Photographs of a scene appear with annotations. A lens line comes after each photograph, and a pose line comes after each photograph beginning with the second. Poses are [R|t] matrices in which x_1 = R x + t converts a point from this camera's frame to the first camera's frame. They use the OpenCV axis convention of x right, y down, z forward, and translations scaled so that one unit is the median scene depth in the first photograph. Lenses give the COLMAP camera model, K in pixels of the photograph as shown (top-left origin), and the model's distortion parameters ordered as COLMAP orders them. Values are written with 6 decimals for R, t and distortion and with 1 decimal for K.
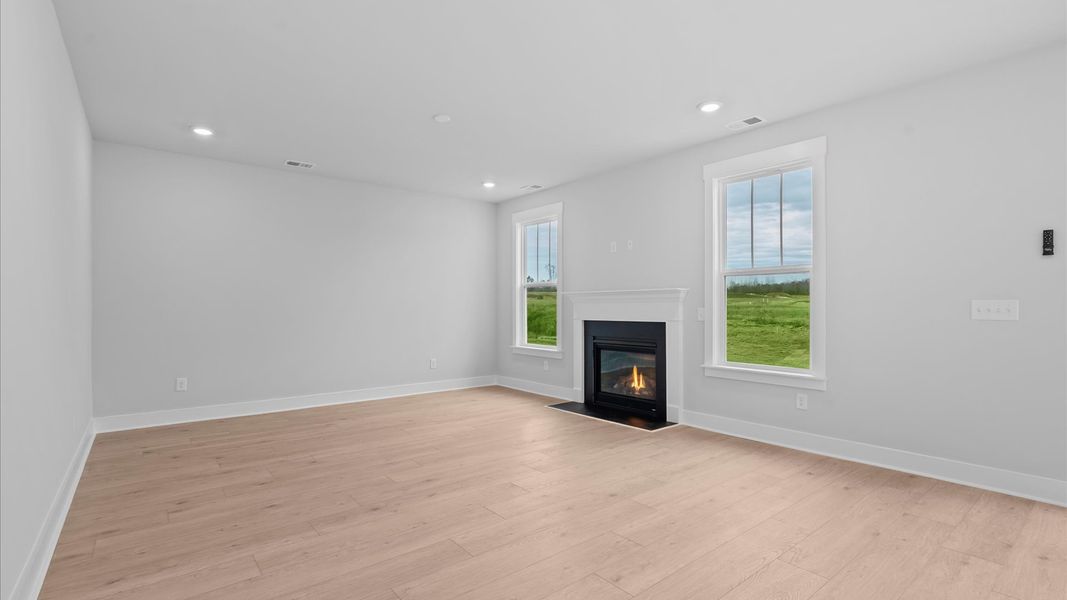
lens RADIAL K [[486.7, 0, 533.5], [0, 486.7, 300.0], [0, 0, 1]] dist [0.000478, 0.000101]
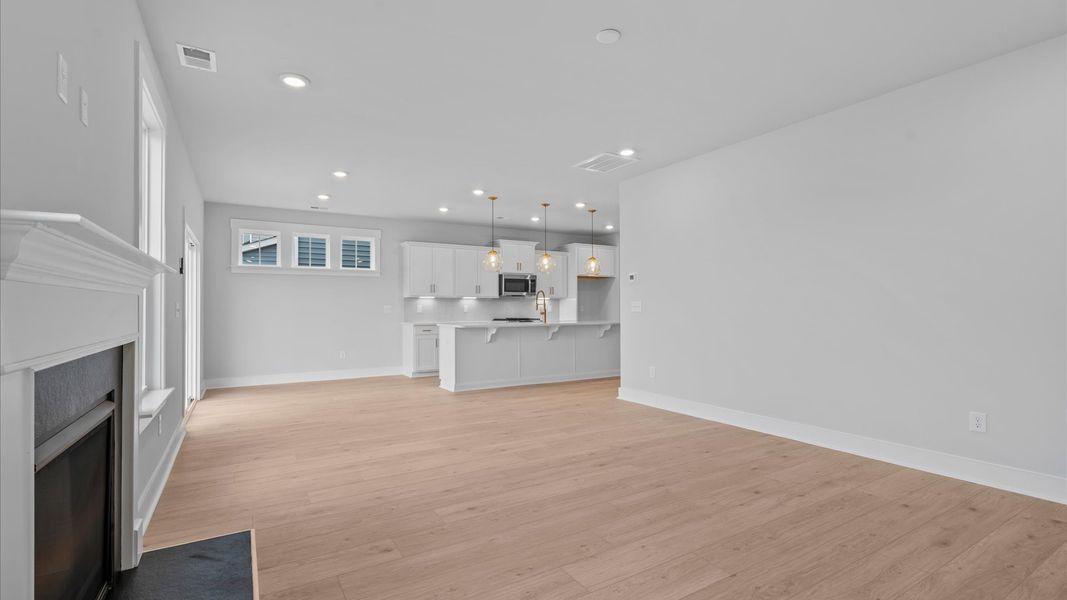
lens RADIAL K [[486.7, 0, 533.5], [0, 486.7, 300.0], [0, 0, 1]] dist [0.000478, 0.000101]
pose [[-0.991609, 0.008081, 0.129021, -0.212220], [0.004449, 0.999586, -0.028416, 0.033292], [-0.129197, -0.027603, -0.991235, 2.142792]]
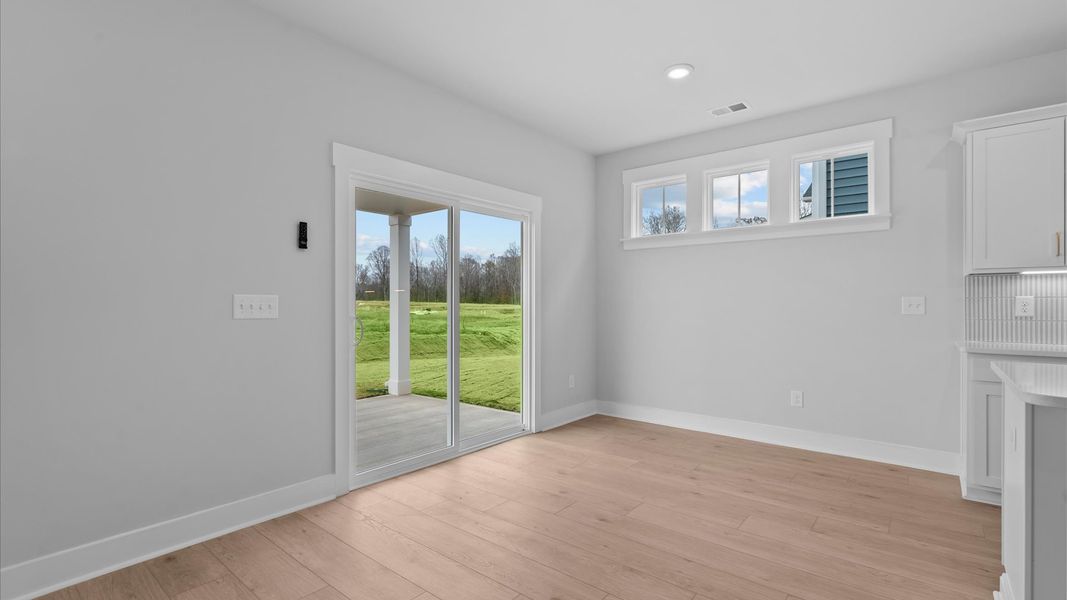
lens RADIAL K [[486.7, 0, 533.5], [0, 486.7, 300.0], [0, 0, 1]] dist [0.000478, 0.000101]
pose [[-0.183908, 0.005128, 0.982930, 0.025648], [-0.011376, 0.999908, -0.007345, 0.007467], [-0.982878, -0.012533, -0.183833, 0.510192]]
